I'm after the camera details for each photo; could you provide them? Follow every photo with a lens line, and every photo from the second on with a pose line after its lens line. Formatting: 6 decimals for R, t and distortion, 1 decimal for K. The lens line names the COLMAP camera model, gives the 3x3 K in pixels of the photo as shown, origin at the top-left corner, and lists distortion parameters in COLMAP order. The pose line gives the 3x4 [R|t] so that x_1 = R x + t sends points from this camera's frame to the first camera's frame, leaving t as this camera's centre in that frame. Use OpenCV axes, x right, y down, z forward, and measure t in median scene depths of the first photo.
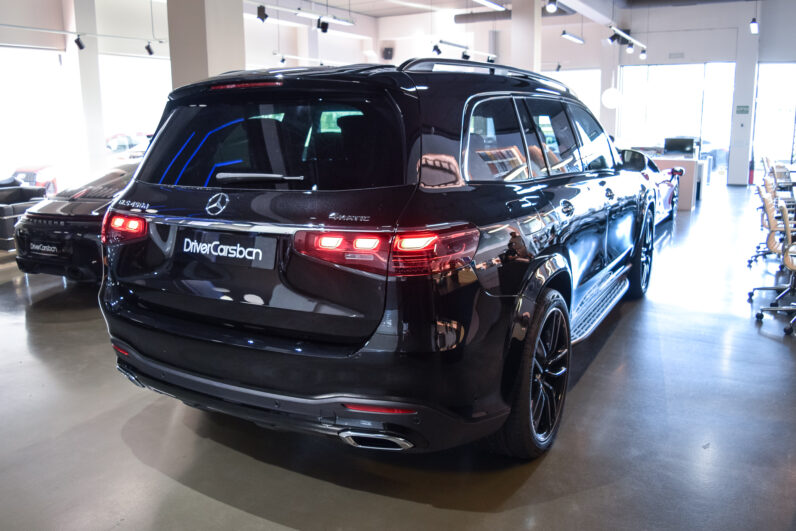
lens RADIAL K [[621.0, 0, 398.0], [0, 621.0, 265.5], [0, 0, 1]] dist [-0.089007, 0.015878]
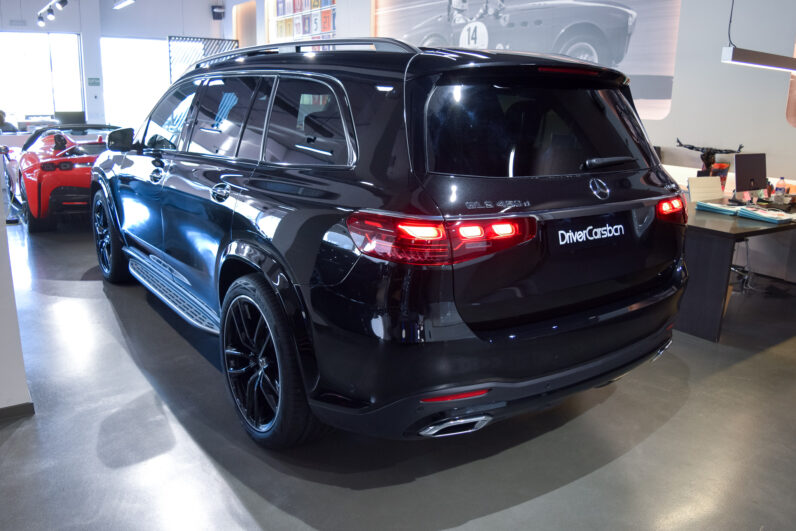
lens RADIAL K [[621.0, 0, 398.0], [0, 621.0, 265.5], [0, 0, 1]] dist [-0.089007, 0.015878]
pose [[0.451579, -0.211062, 0.866908, -1.309352], [0.170583, 0.974118, 0.148306, -0.177887], [-0.875773, 0.080908, 0.475895, 0.783456]]
